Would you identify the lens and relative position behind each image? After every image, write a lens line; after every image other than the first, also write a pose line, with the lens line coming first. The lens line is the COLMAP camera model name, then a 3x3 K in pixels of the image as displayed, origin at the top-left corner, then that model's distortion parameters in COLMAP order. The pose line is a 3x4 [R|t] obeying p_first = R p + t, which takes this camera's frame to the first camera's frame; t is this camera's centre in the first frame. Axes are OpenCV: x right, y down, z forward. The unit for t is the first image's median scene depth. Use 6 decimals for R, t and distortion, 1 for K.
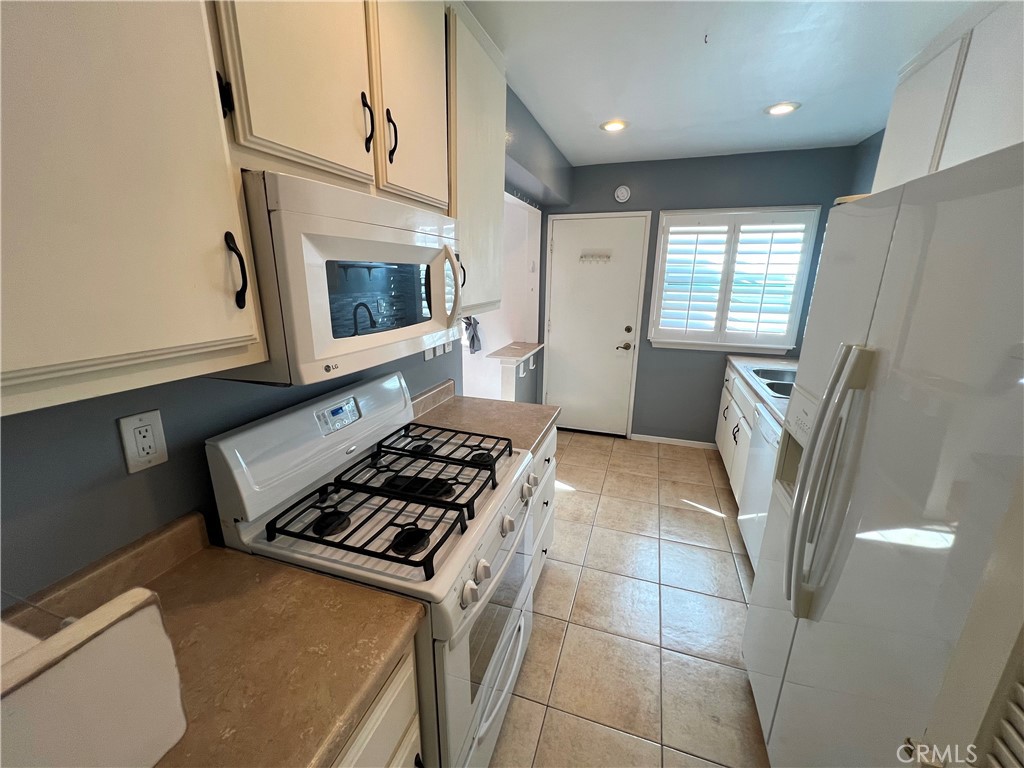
lens RADIAL K [[408.7, 0, 512.2], [0, 408.7, 385.2], [0, 0, 1]] dist [-0.001033, 0.000487]
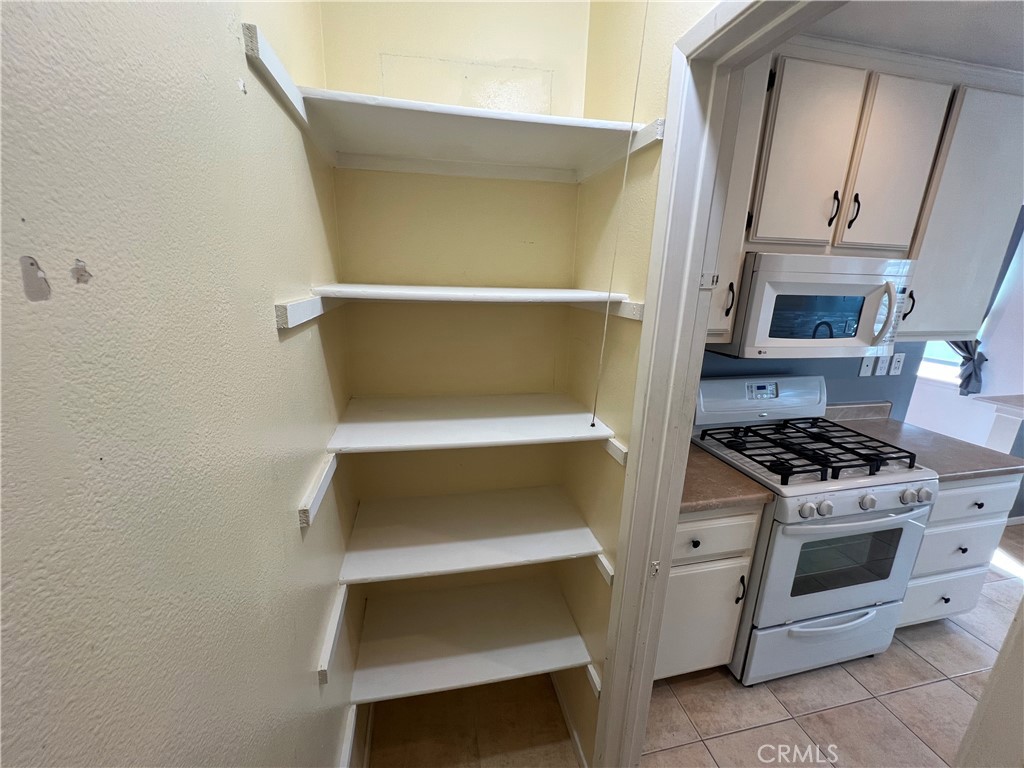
lens RADIAL K [[411.5, 0, 511.8], [0, 411.5, 384.8], [0, 0, 1]] dist [-0.002285, -0.000105]
pose [[0.514282, 0.221453, -0.828537, 0.426984], [-0.246314, 0.963524, 0.104642, 0.143545], [0.821489, 0.150265, 0.550070, -0.723997]]
